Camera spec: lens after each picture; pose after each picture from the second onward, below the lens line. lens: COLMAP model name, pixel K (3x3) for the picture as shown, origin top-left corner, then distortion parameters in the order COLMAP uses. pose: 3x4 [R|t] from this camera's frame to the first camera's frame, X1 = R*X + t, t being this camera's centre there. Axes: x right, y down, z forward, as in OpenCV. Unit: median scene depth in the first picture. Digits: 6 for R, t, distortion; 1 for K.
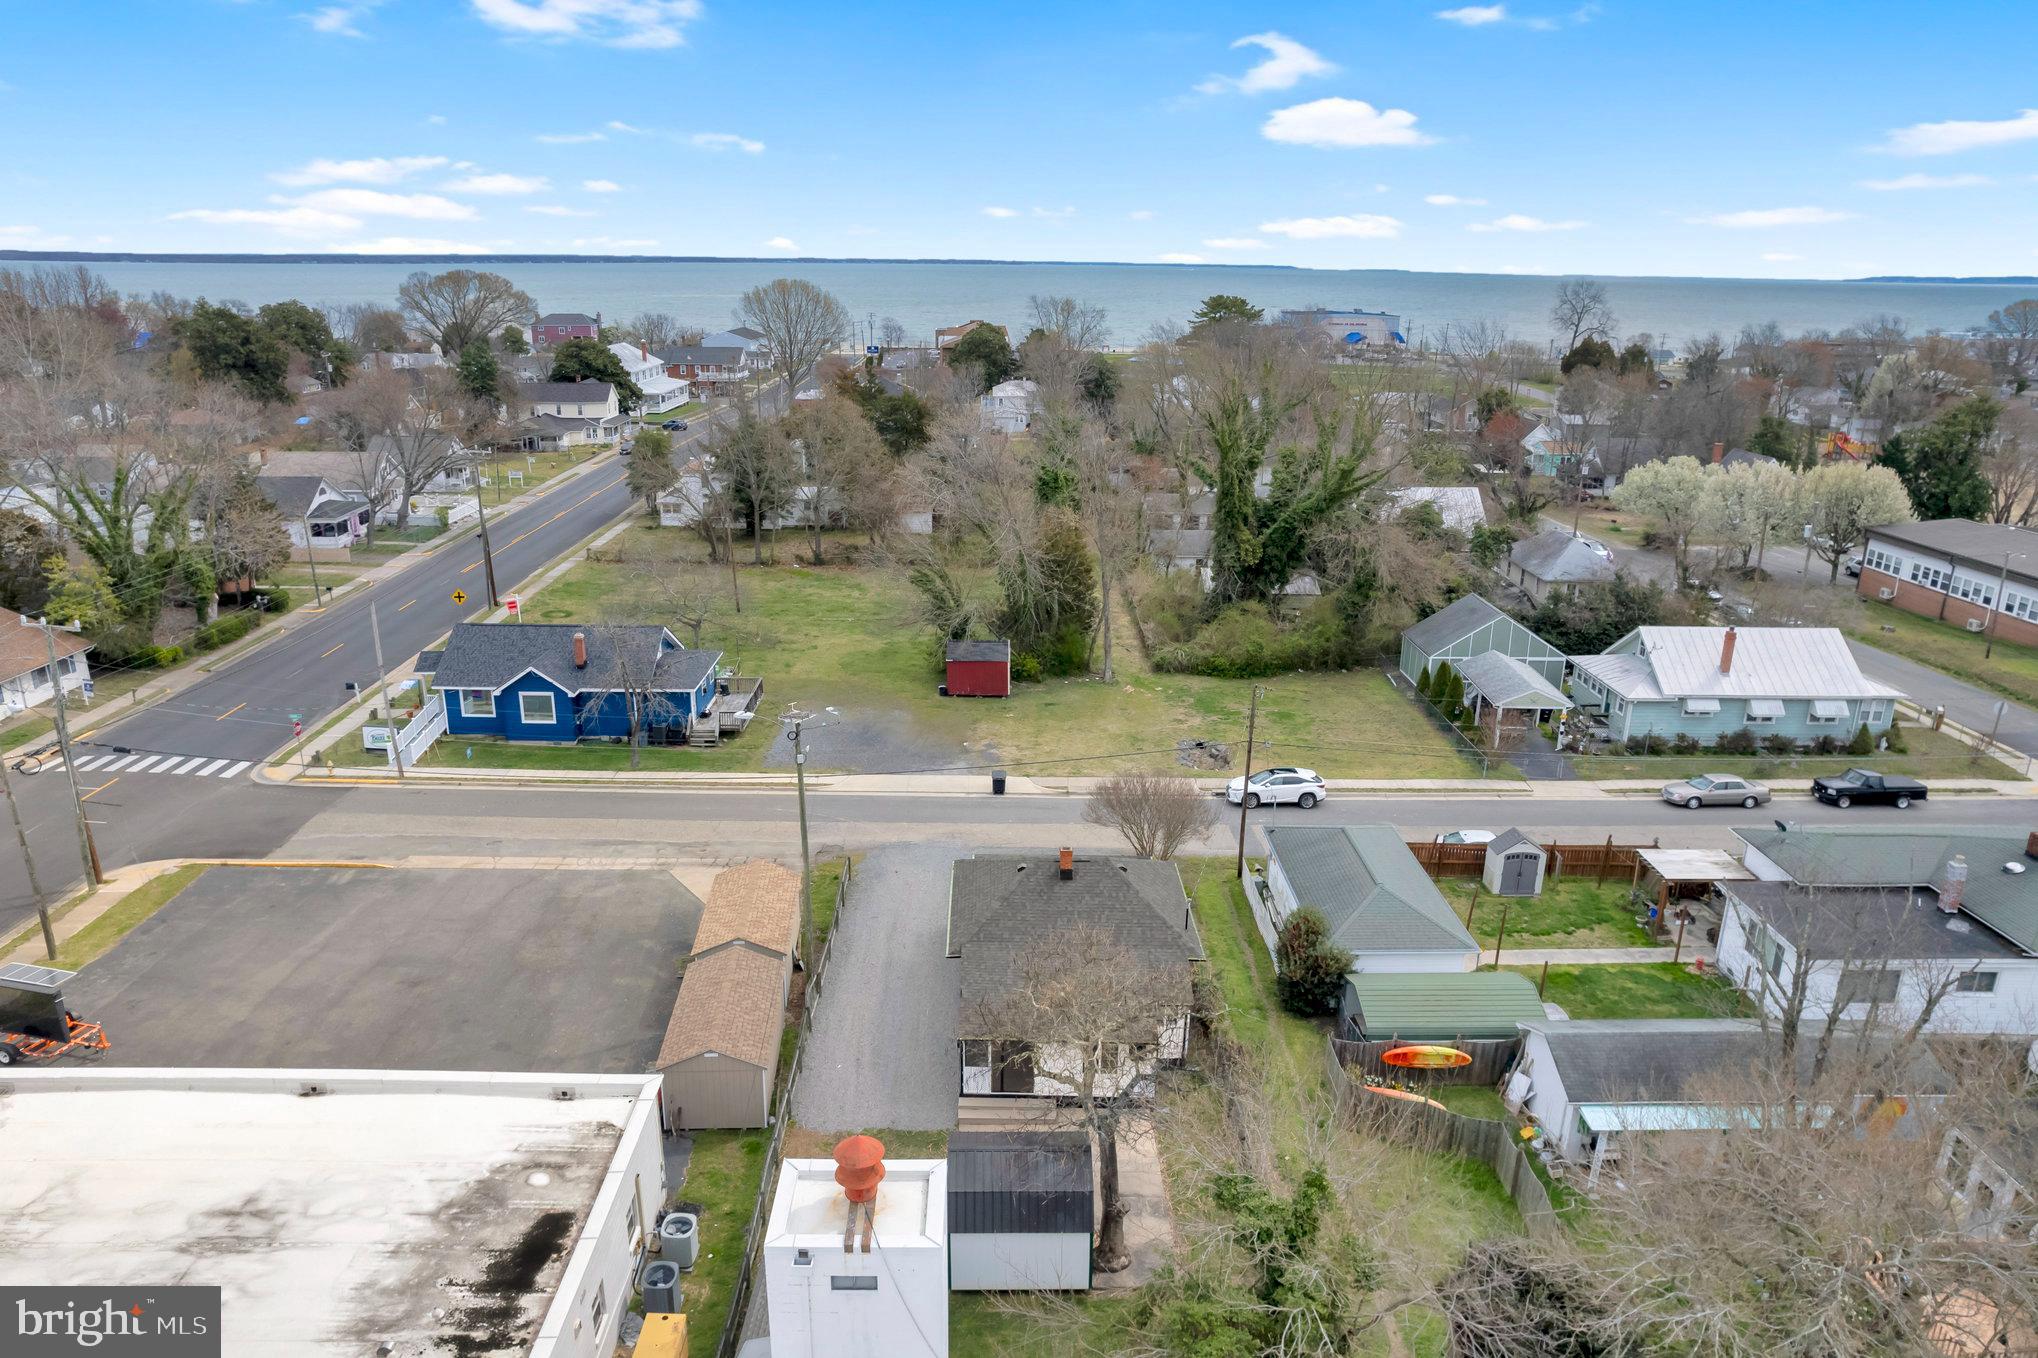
lens RADIAL K [[1331.5, 0, 1019.0], [0, 1331.5, 679.0], [0, 0, 1]] dist [-0.033449, 0.001333]
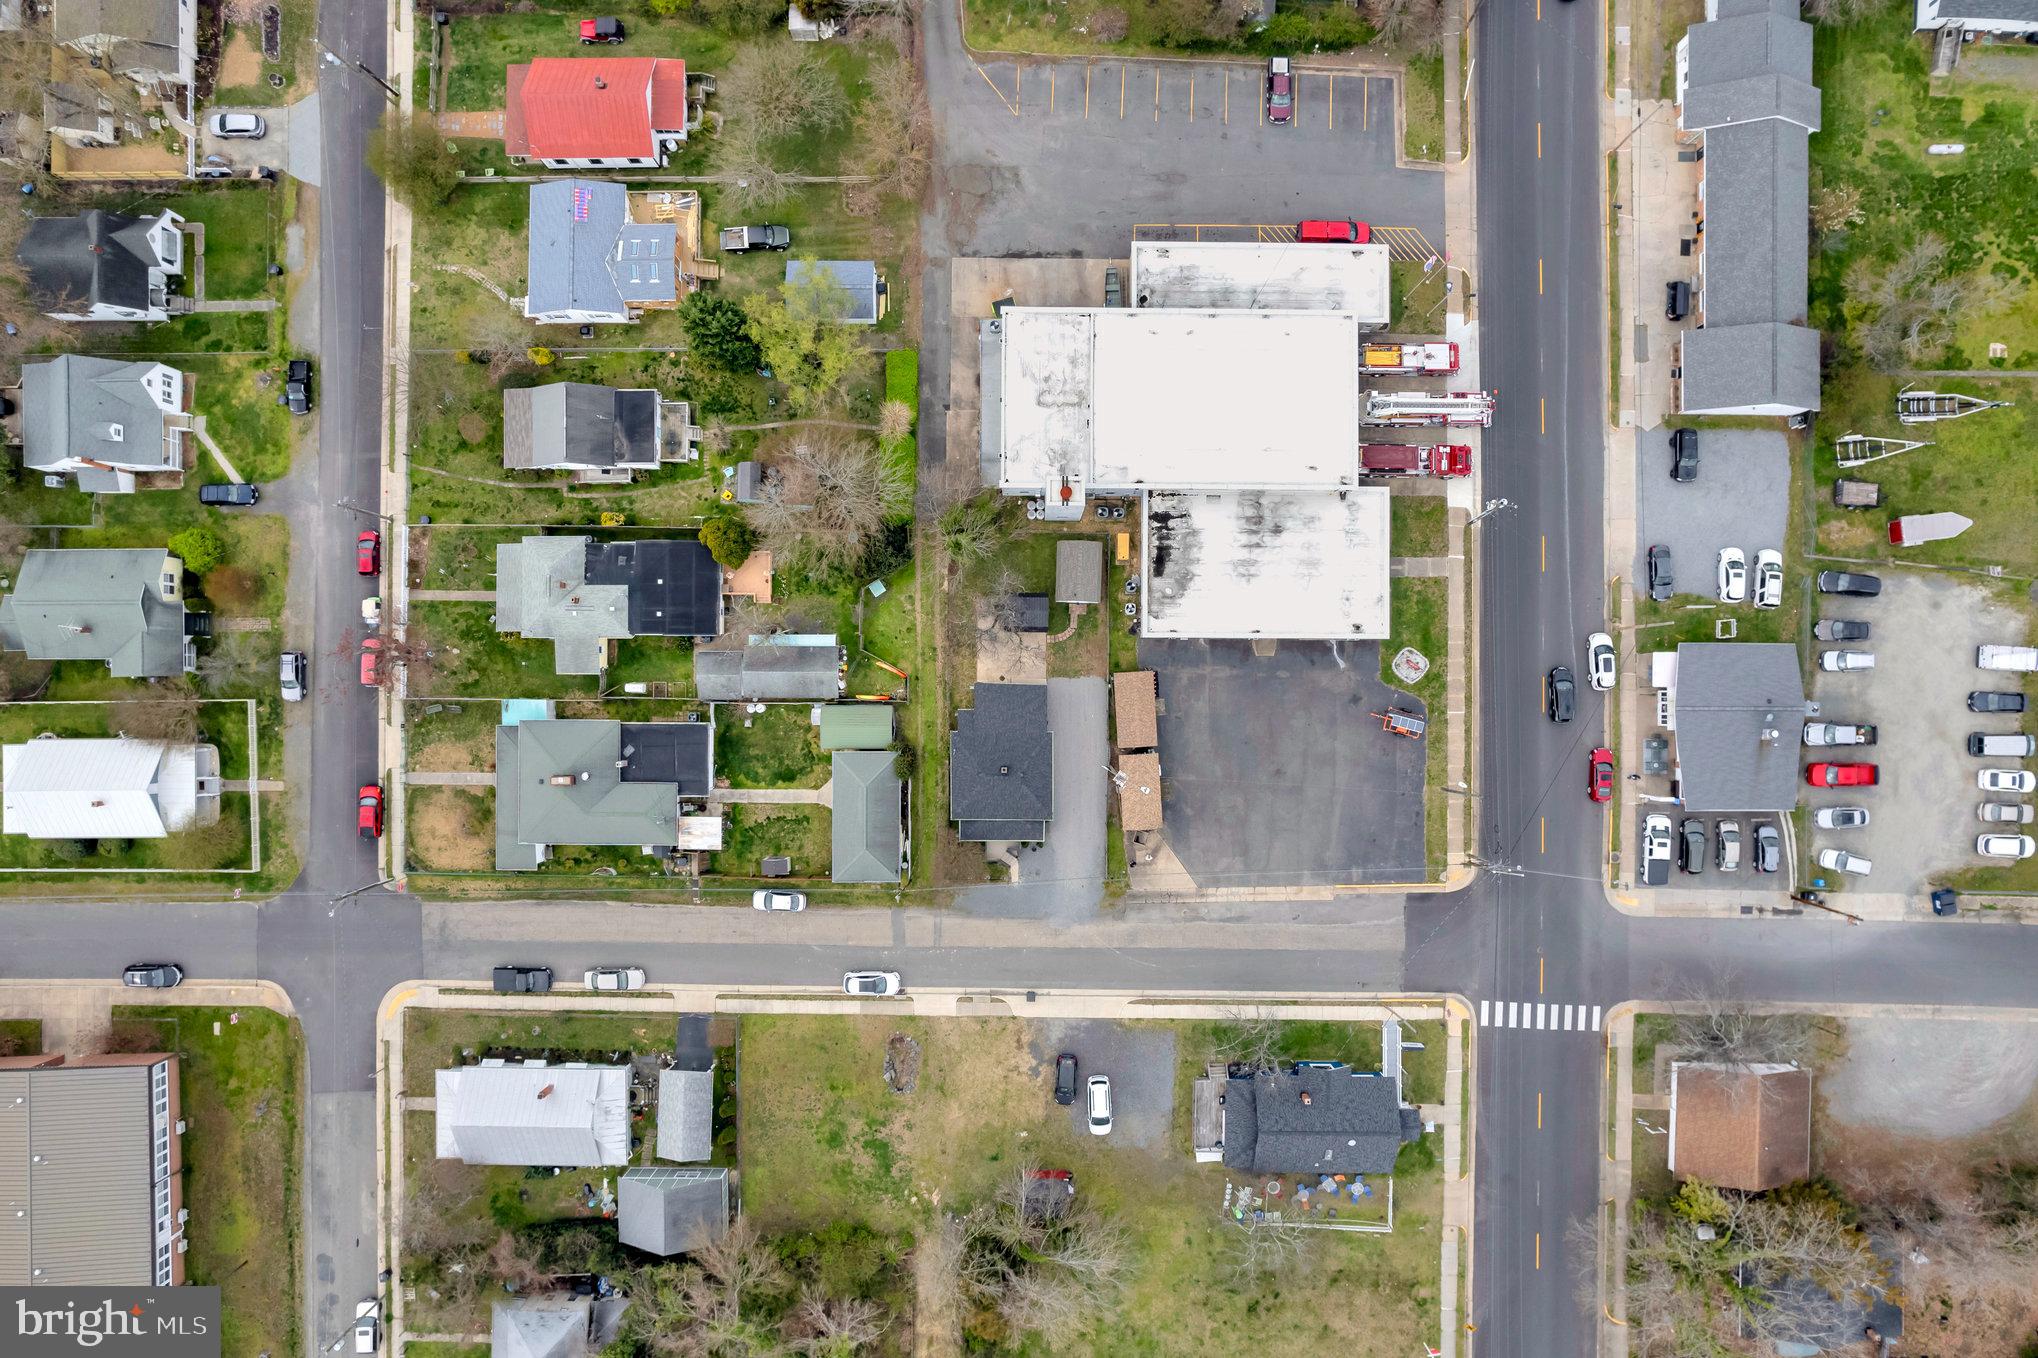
lens RADIAL K [[1362.4, 0, 1023.8], [0, 1362.4, 699.2], [0, 0, 1]] dist [-0.023330, -0.000077]
pose [[-0.999770, -0.016411, -0.013837, 0.057269], [-0.008291, -0.299345, 0.954109, -3.217969], [-0.019800, 0.954004, 0.299139, 0.233584]]
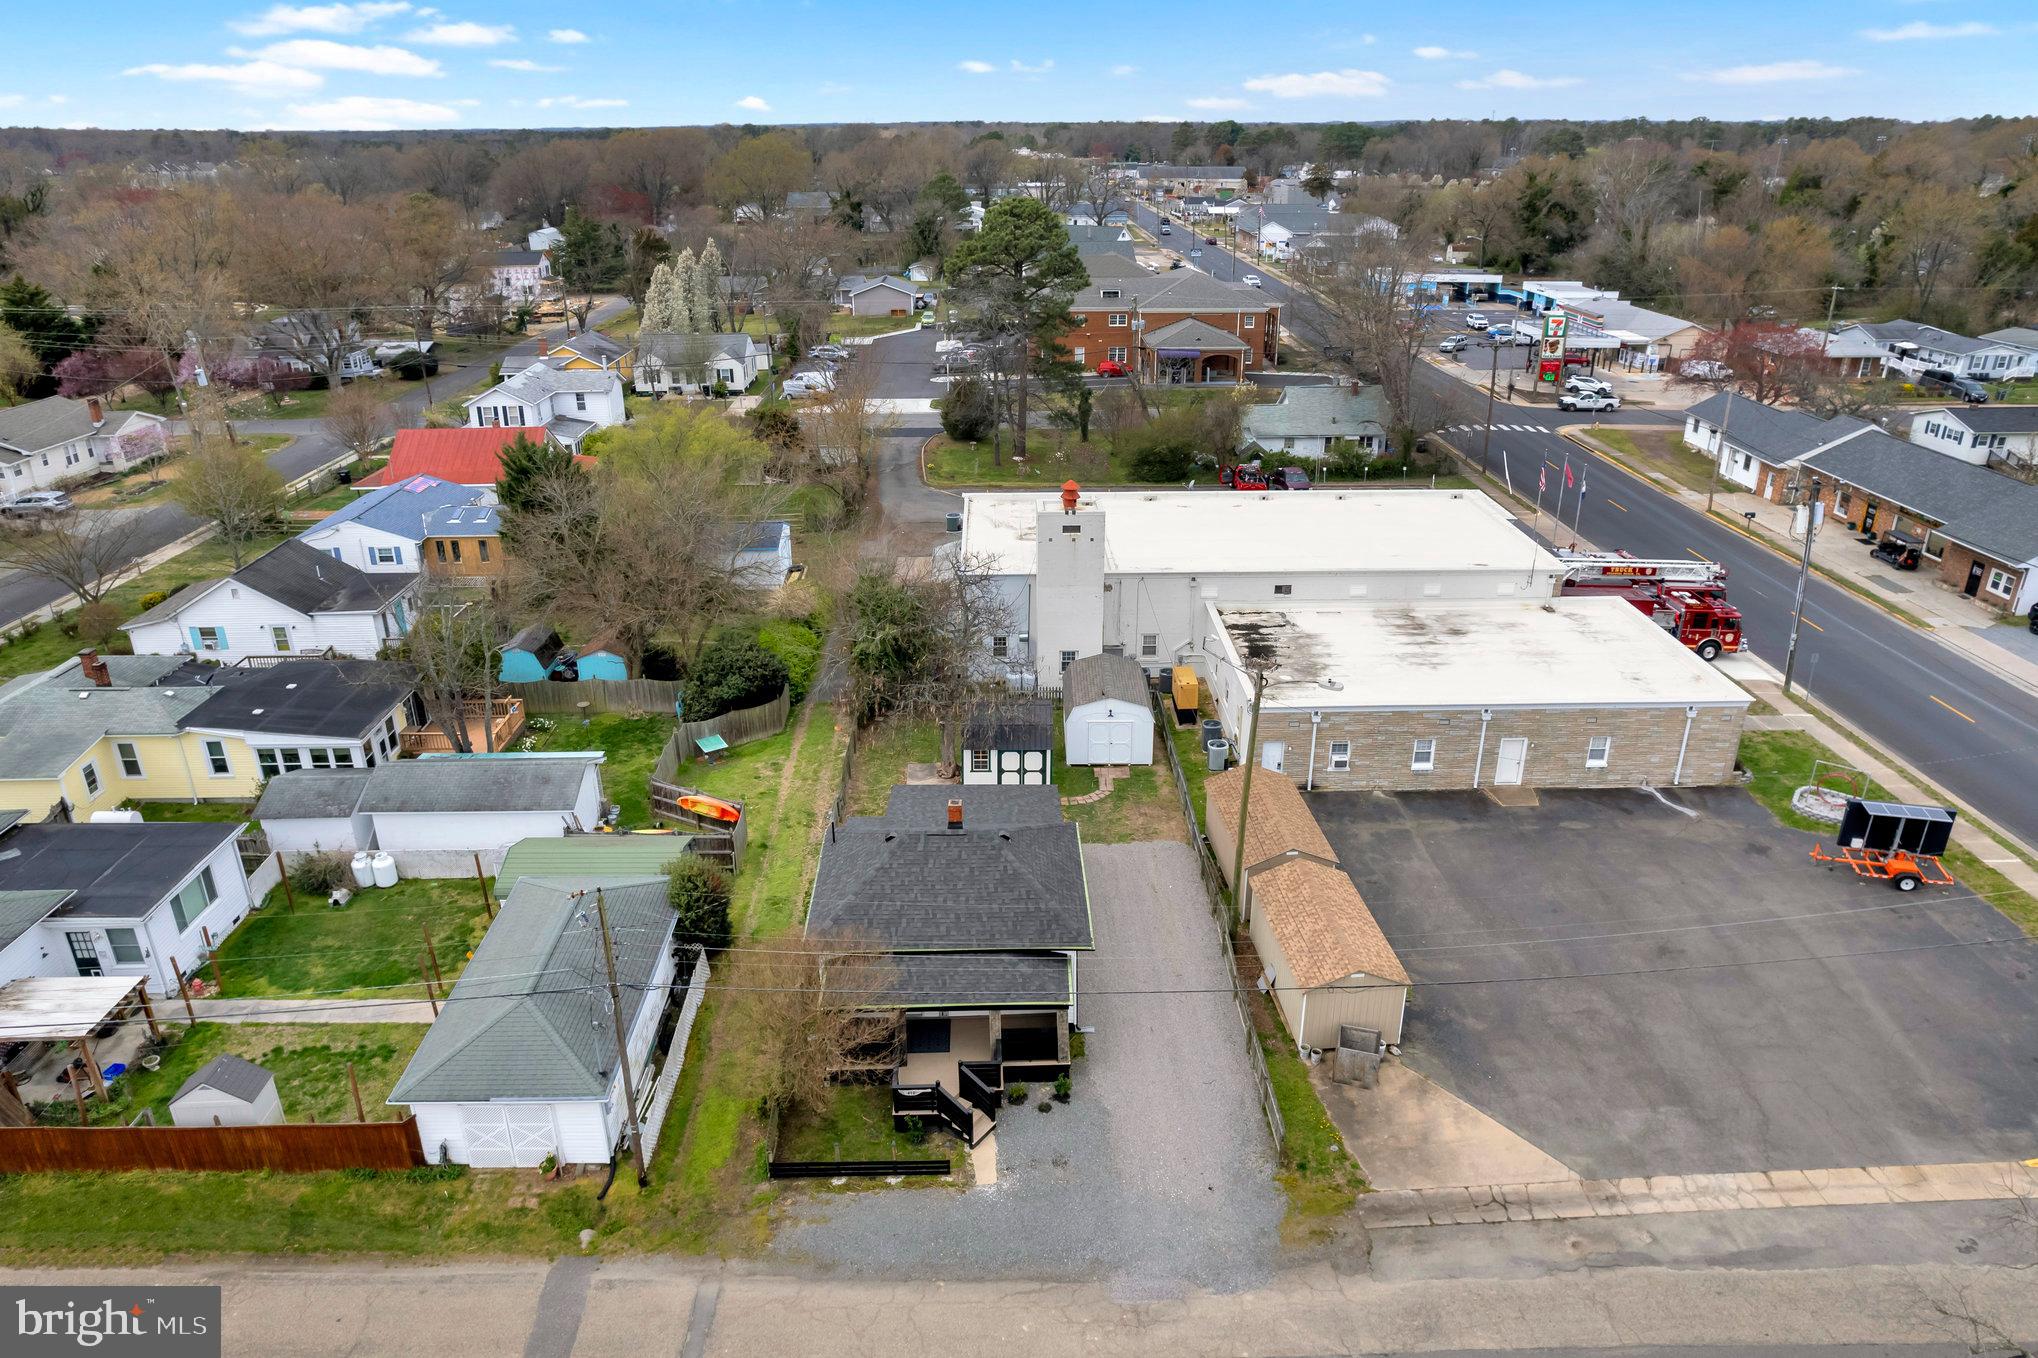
lens RADIAL K [[1331.5, 0, 1019.0], [0, 1331.5, 679.0], [0, 0, 1]] dist [-0.033449, 0.001333]
pose [[-0.999951, 0.000056, -0.009910, 0.004138], [-0.006326, 0.766111, 0.642678, -0.780395], [0.007628, 0.642709, -0.766073, 2.462830]]
